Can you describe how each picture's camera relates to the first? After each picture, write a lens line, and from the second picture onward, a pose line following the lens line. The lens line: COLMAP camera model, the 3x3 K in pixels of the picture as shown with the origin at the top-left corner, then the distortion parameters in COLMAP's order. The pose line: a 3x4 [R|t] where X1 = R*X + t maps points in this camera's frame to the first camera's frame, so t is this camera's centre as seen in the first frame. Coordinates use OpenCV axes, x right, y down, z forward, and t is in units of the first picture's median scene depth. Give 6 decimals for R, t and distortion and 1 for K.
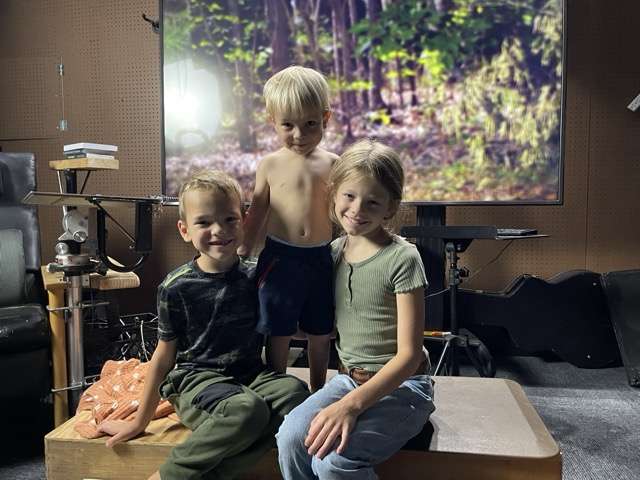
lens RADIAL K [[458.8, 0, 318.5], [0, 458.8, 242.8], [0, 0, 1]] dist [0.030603, -0.044348]
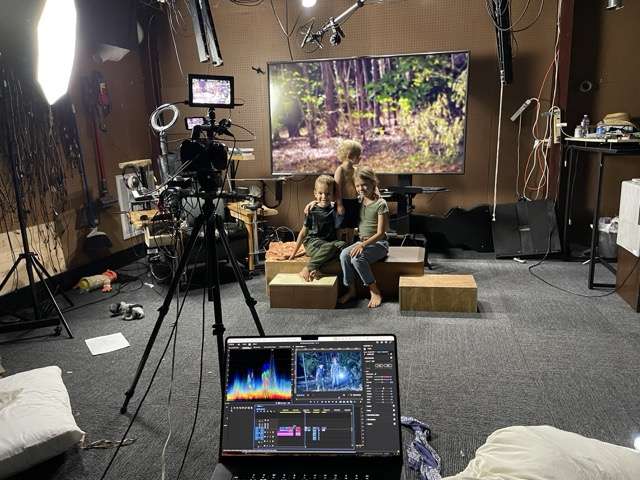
lens RADIAL K [[458.8, 0, 322.4], [0, 458.8, 245.1], [0, 0, 1]] dist [0.030603, -0.044348]
pose [[0.999043, -0.008170, -0.042974, -0.036235], [0.014389, 0.989112, 0.146458, -0.077198], [0.041309, -0.146936, 0.988283, -1.139737]]
